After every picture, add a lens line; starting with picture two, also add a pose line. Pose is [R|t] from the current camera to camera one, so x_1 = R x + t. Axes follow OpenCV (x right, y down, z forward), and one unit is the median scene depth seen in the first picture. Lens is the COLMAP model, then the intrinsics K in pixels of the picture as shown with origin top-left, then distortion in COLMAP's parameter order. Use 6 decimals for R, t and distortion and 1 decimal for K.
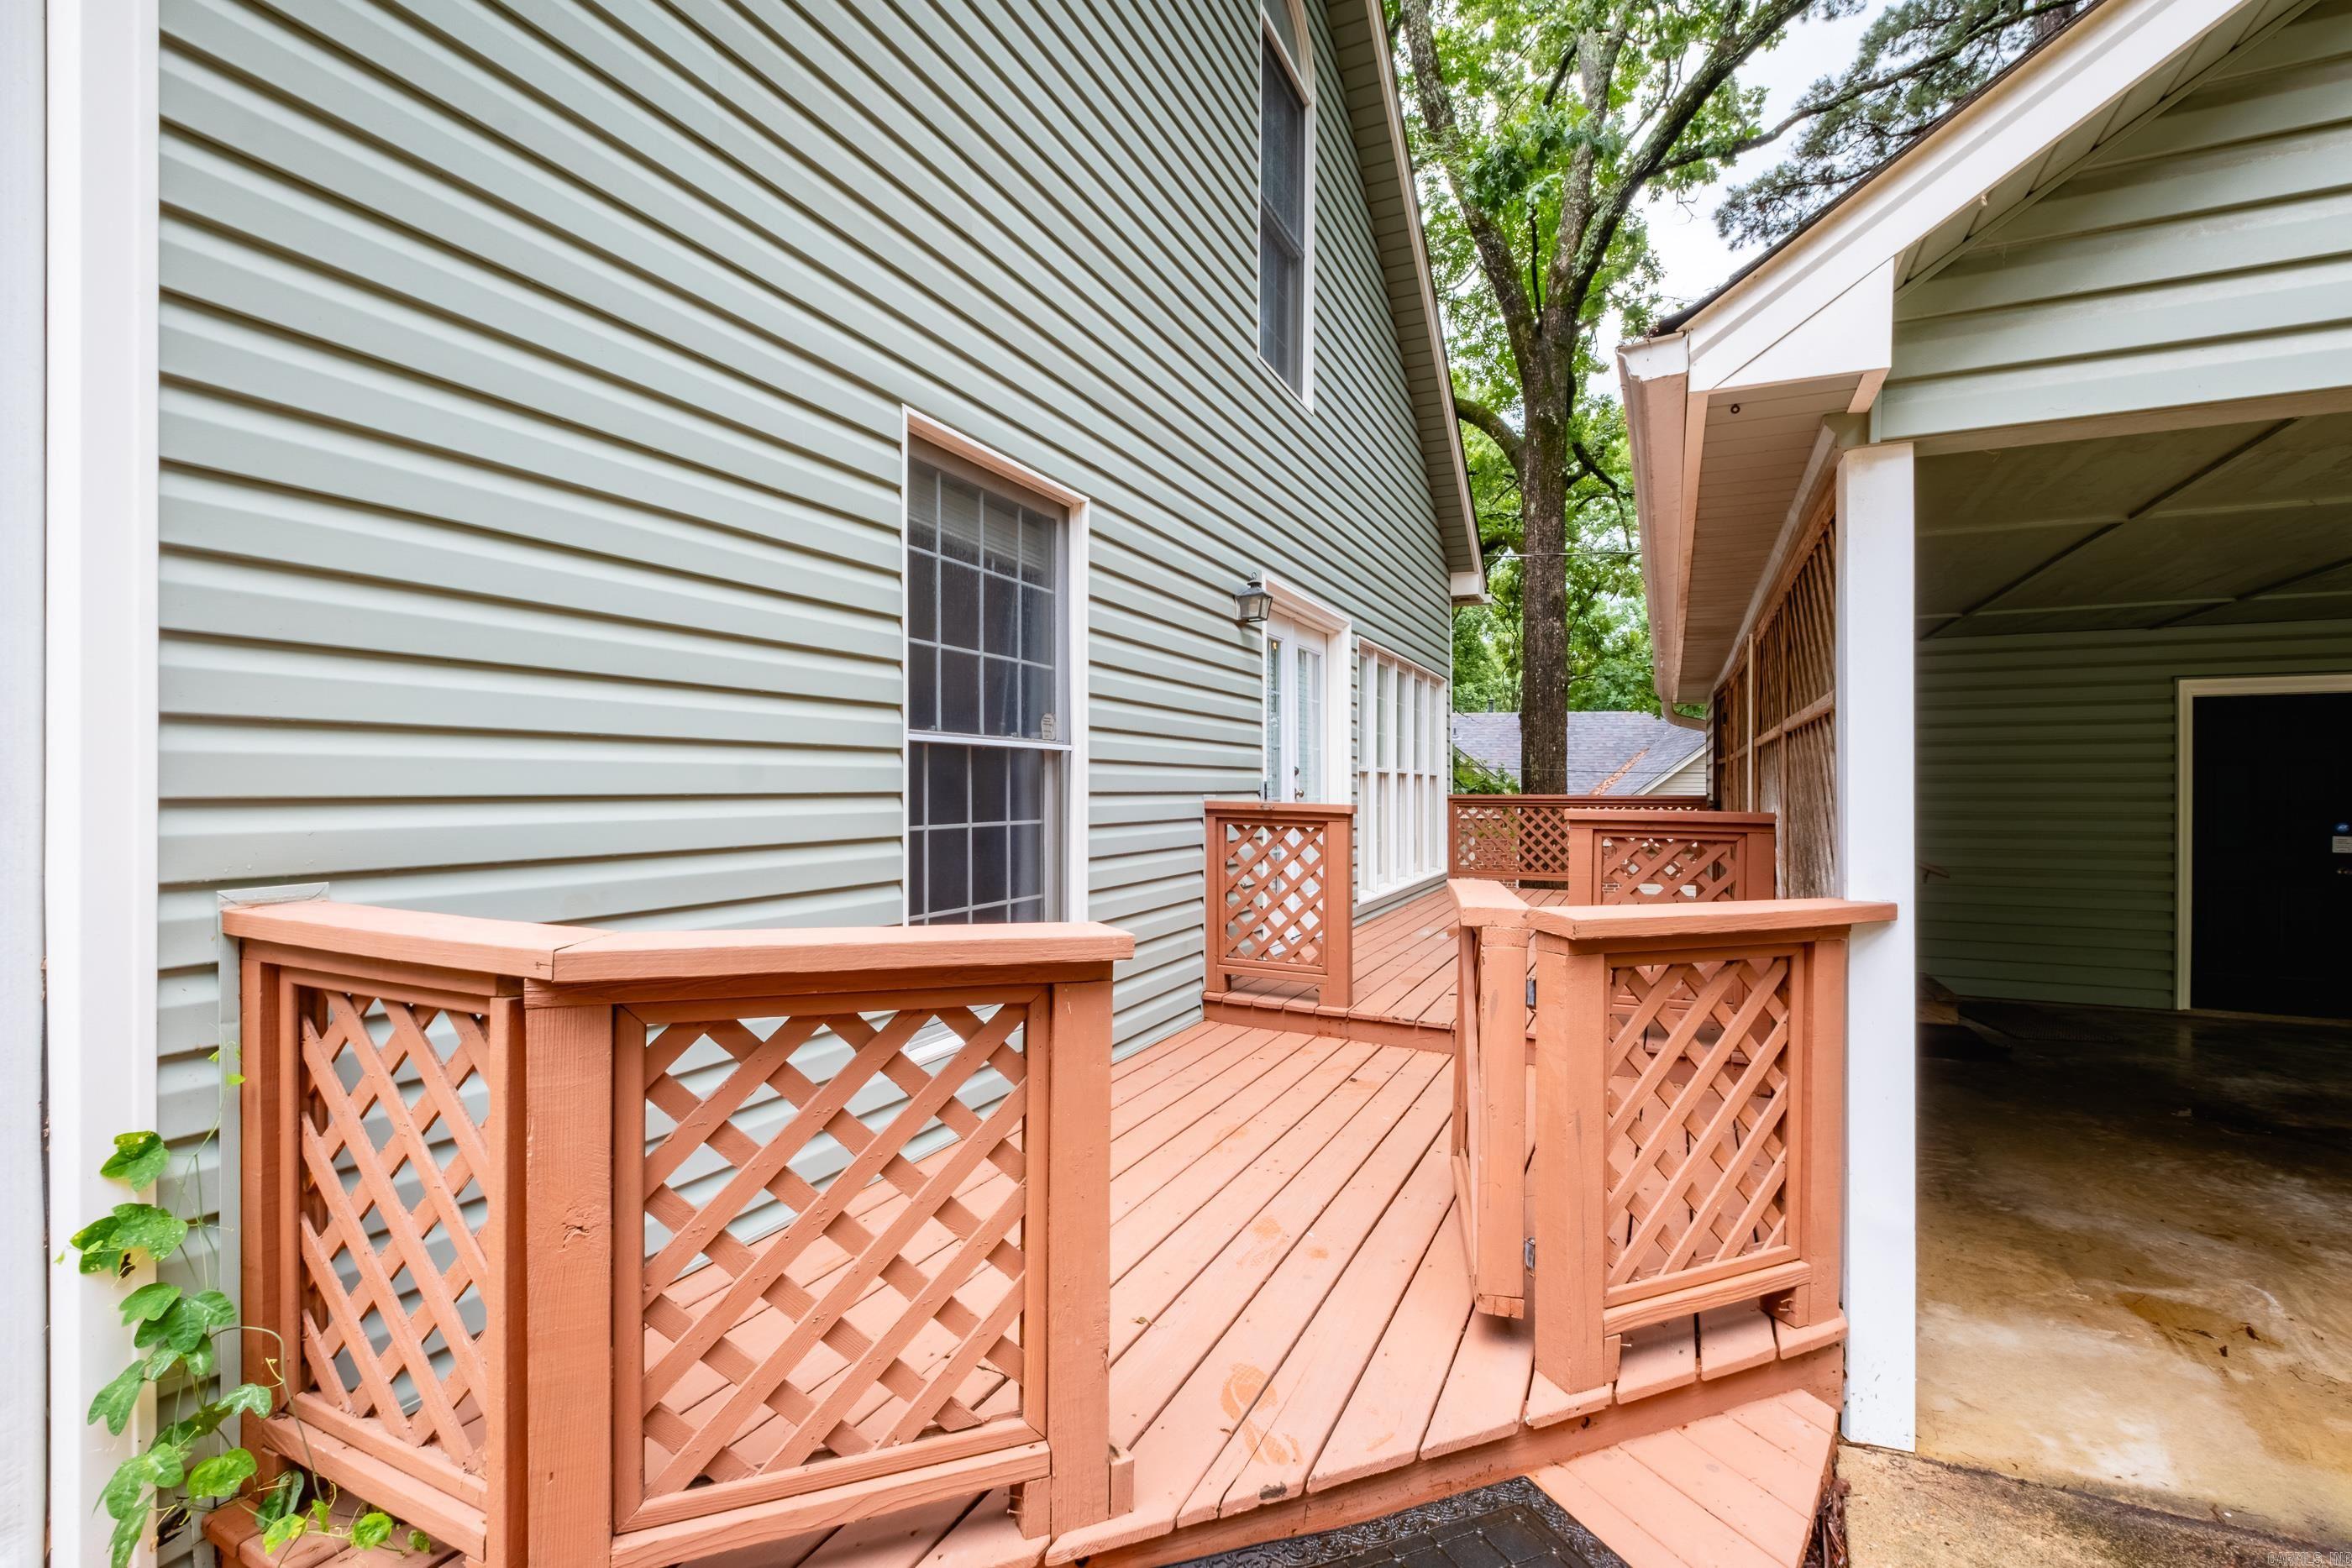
lens RADIAL K [[1028.6, 0, 1173.3], [0, 1028.6, 783.8], [0, 0, 1]] dist [0.004717, -0.003649]
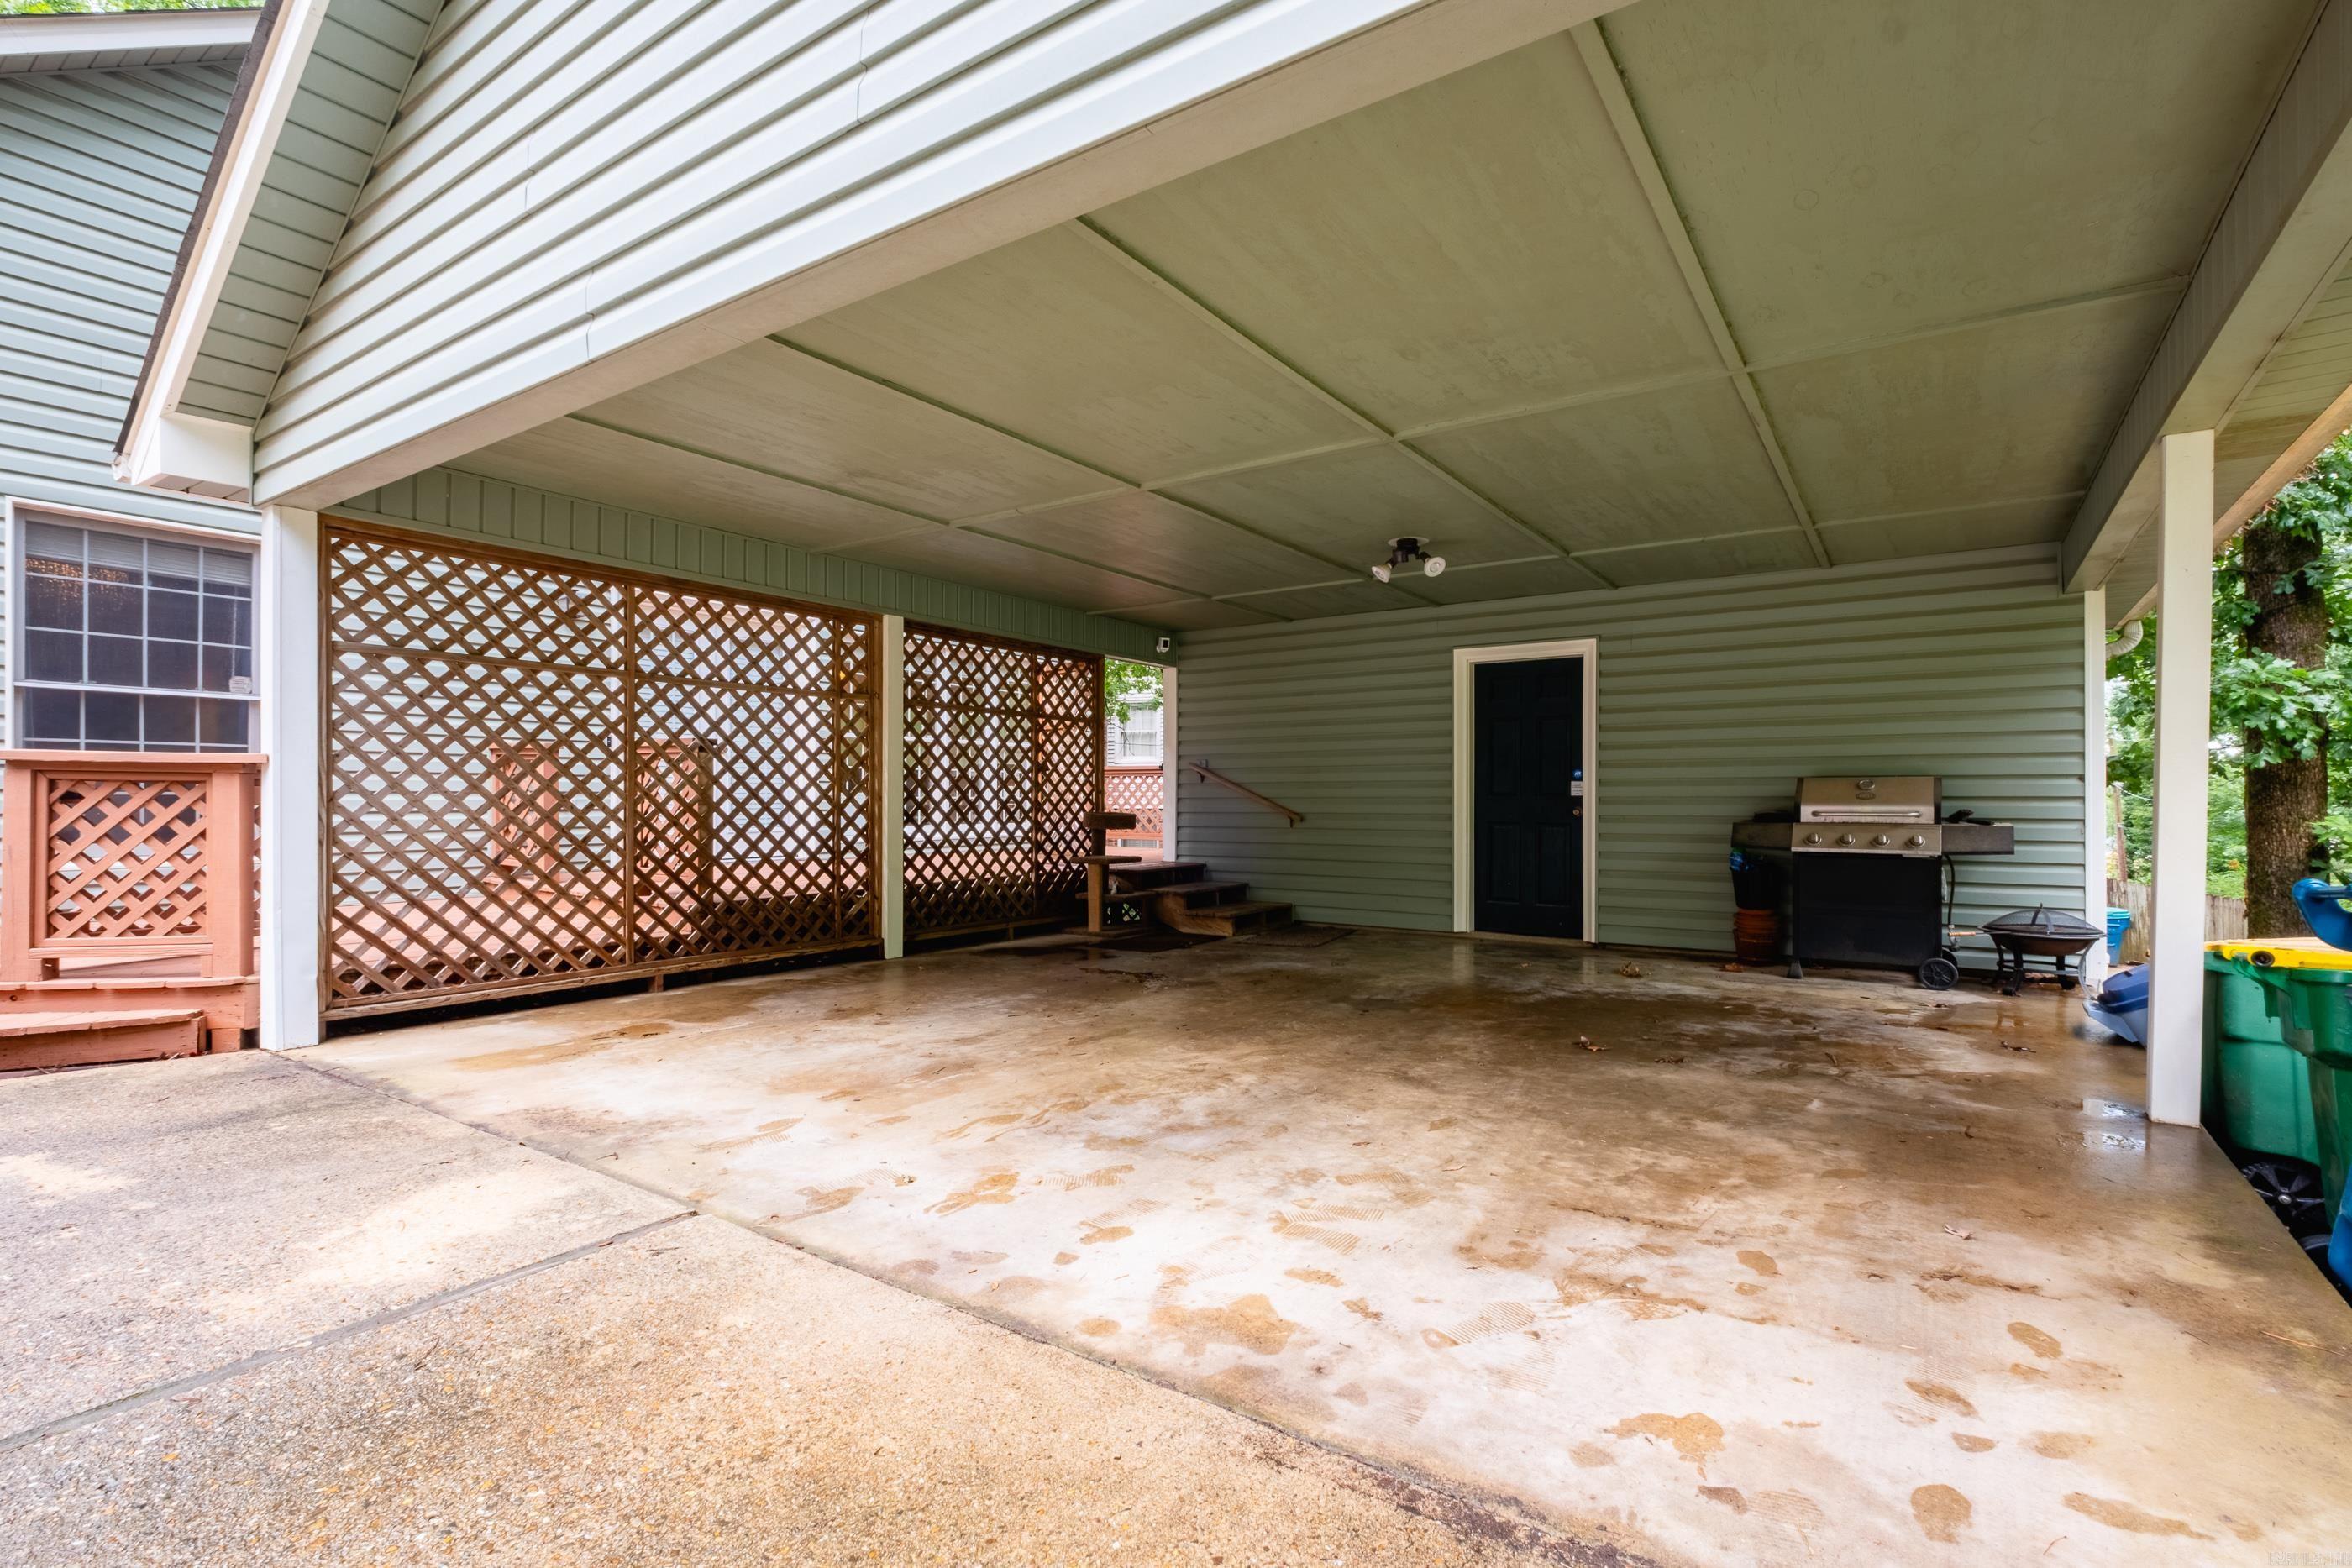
lens RADIAL K [[1028.6, 0, 1262.4], [0, 1028.6, 804.4], [0, 0, 1]] dist [0.004717, -0.003649]
pose [[0.990739, 0.000627, -0.135777, 0.919728], [0.000751, 0.999949, 0.010093, 0.063379], [0.135776, -0.010101, 0.990688, -0.194122]]
